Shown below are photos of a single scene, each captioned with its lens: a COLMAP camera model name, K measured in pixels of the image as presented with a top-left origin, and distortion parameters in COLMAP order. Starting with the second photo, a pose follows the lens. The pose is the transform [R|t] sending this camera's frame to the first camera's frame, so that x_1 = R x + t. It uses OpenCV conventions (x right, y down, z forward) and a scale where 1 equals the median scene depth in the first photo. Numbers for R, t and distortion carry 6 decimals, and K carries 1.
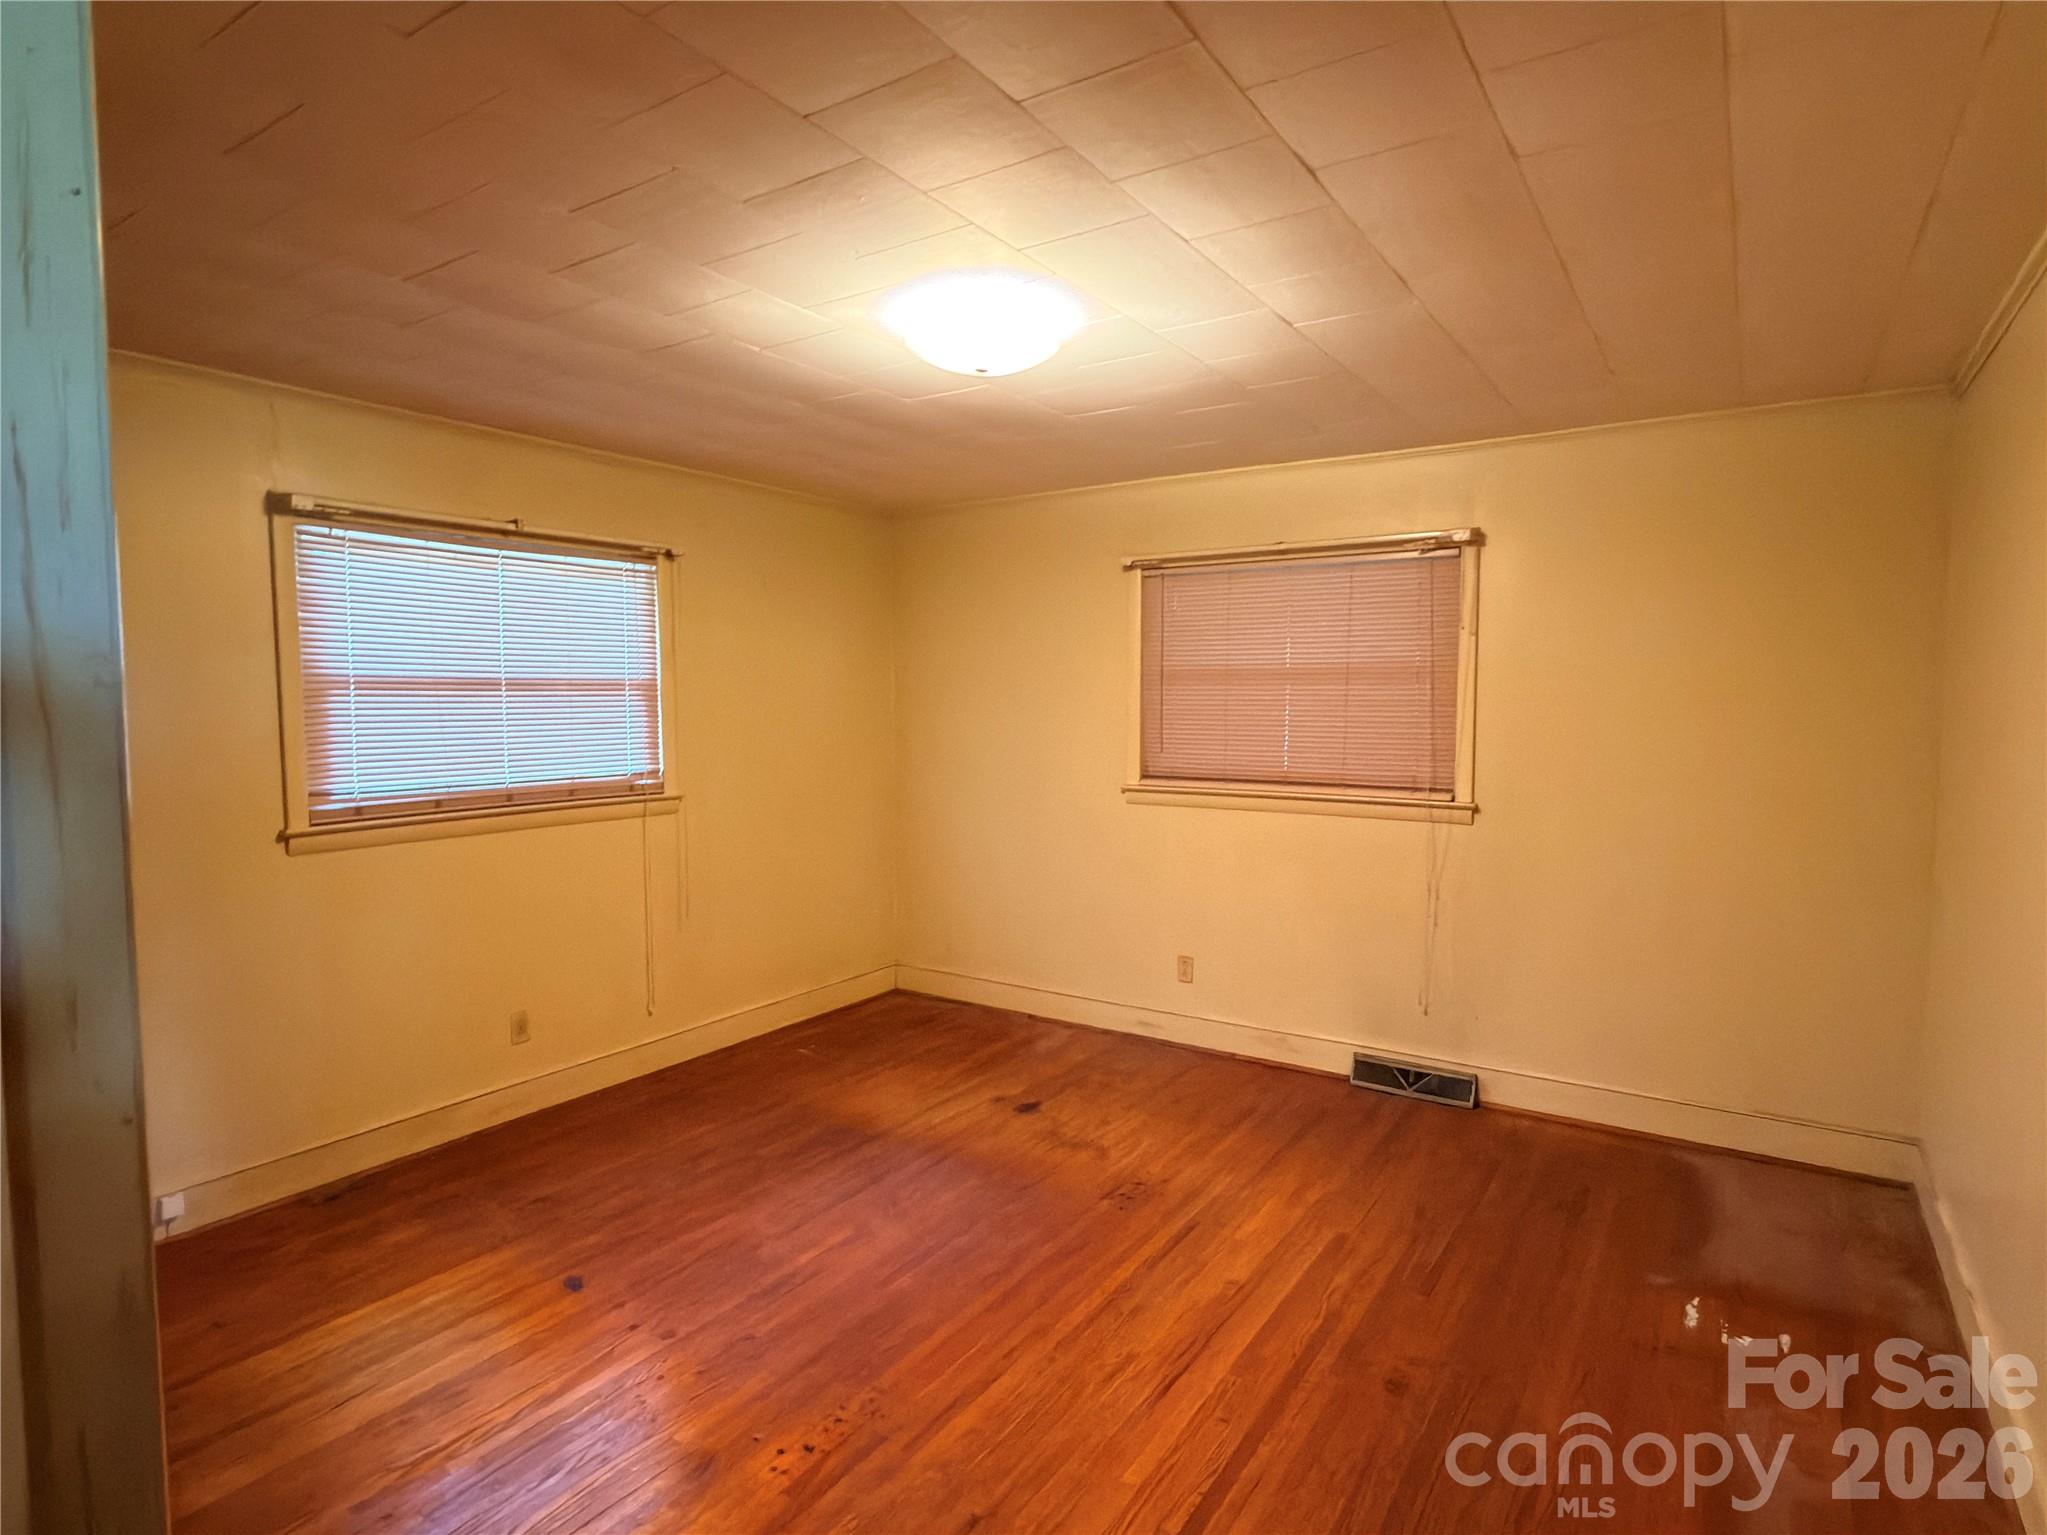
lens RADIAL K [[1105.6, 0, 1029.9], [0, 1105.6, 765.8], [0, 0, 1]] dist [-0.001763, -0.001078]
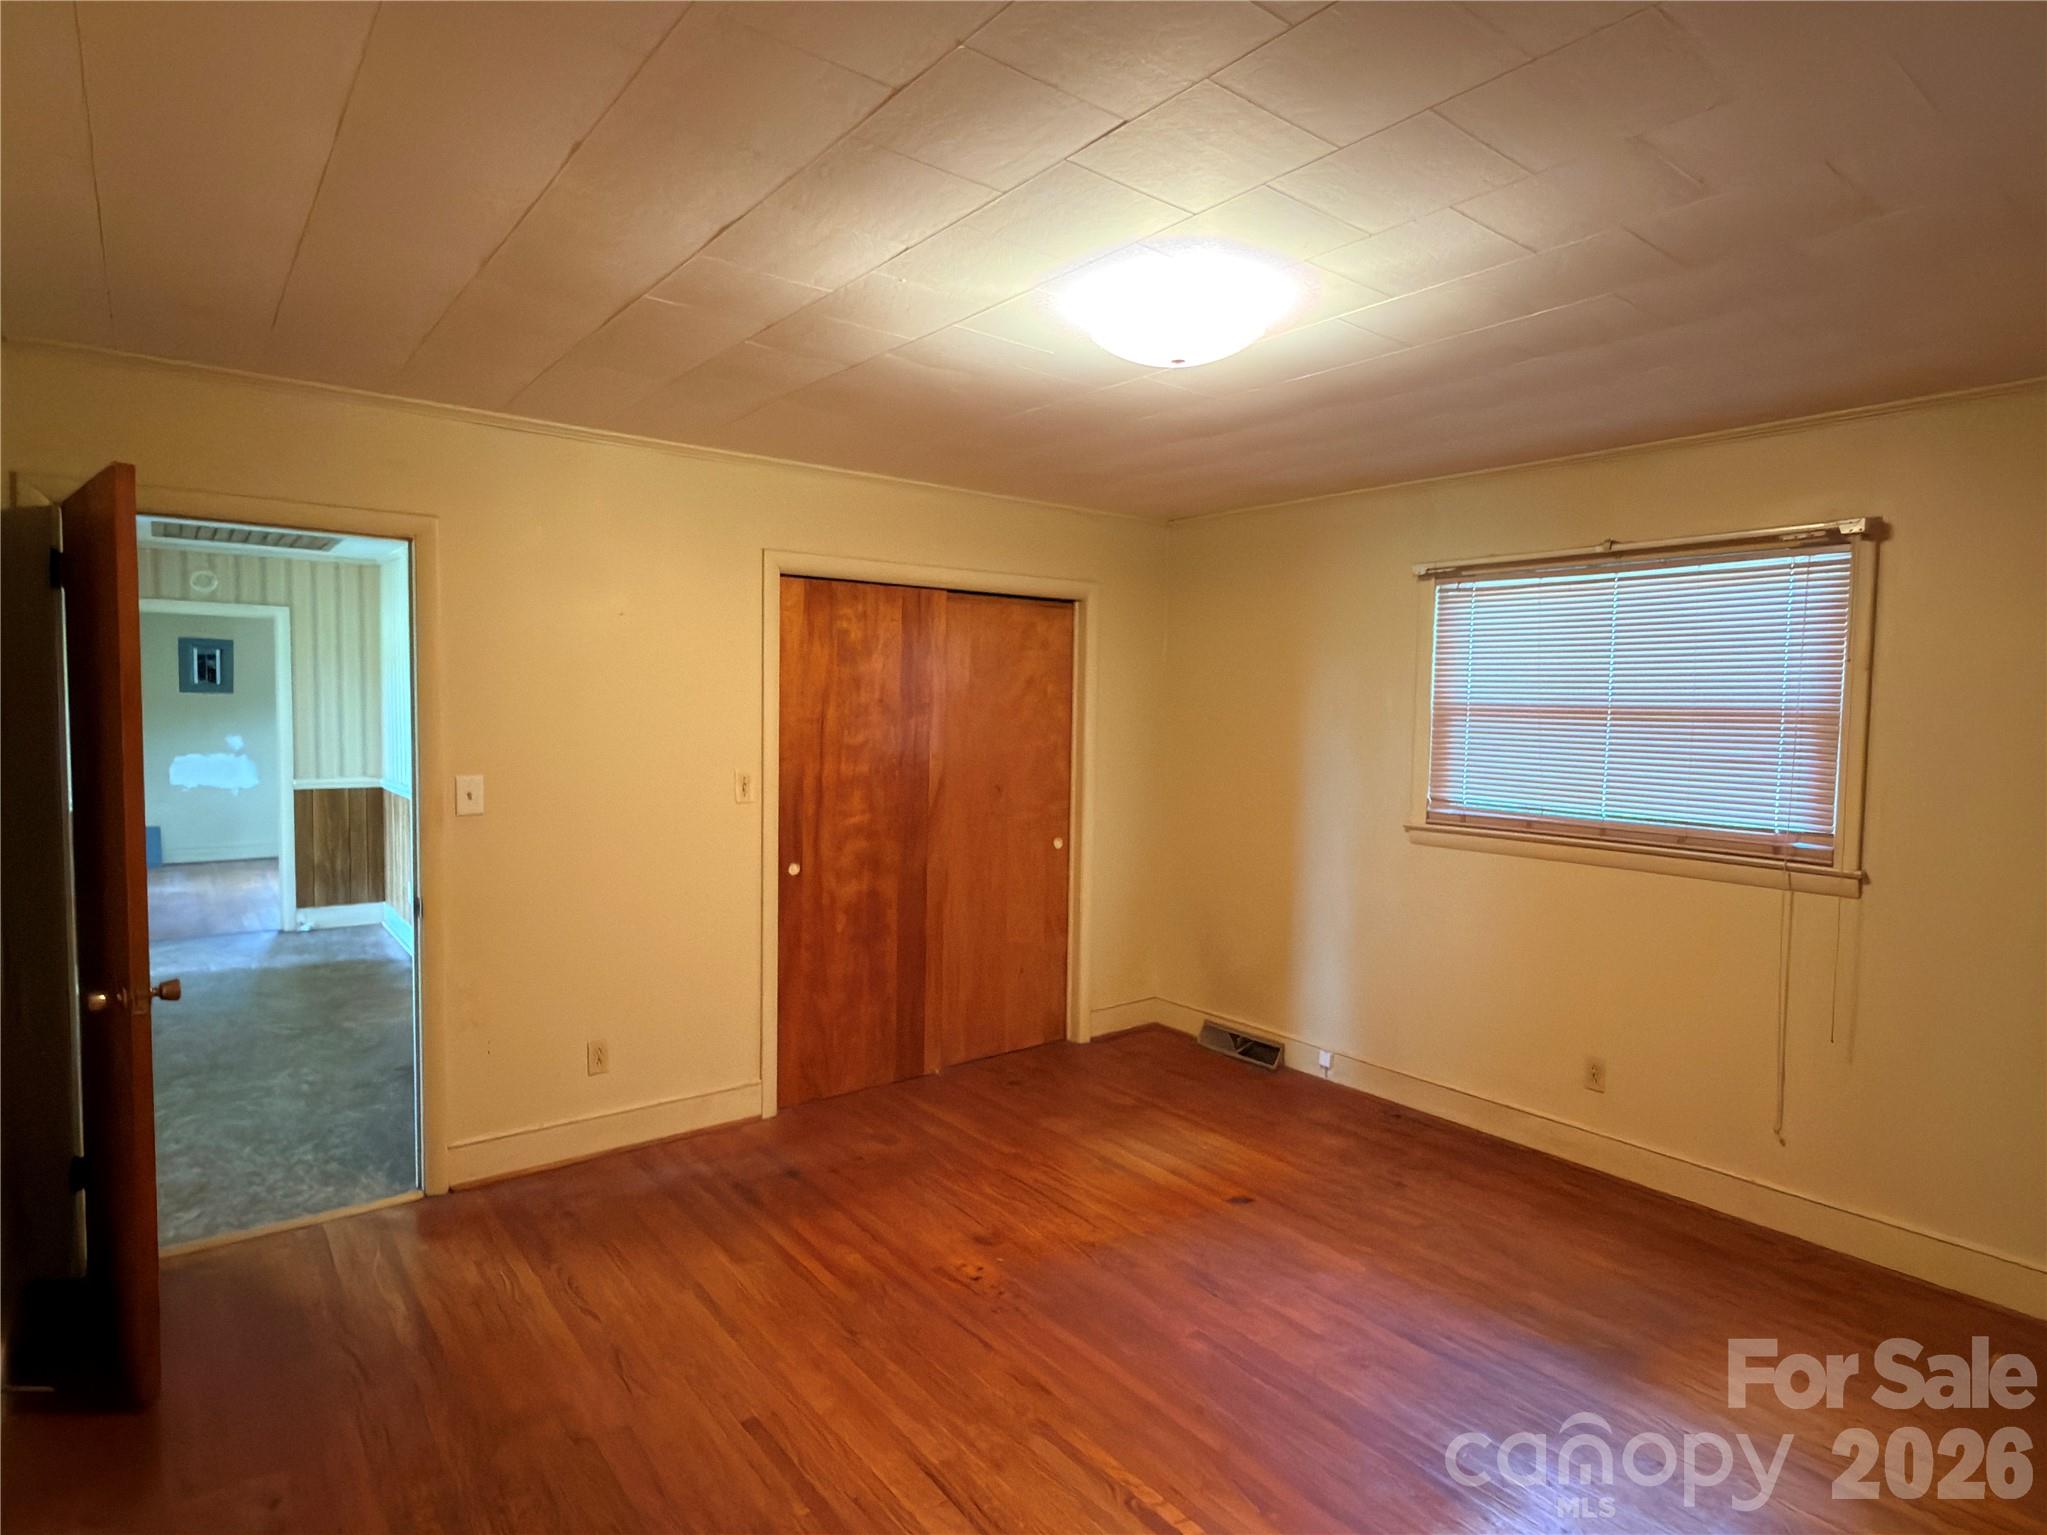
lens RADIAL K [[1105.6, 0, 1023.1], [0, 1105.6, 767.3], [0, 0, 1]] dist [-0.001763, -0.001078]
pose [[-0.318993, 0.045624, -0.946658, 0.601521], [-0.084030, 0.993545, 0.076199, -0.057976], [0.944025, 0.103855, -0.313100, 0.836827]]
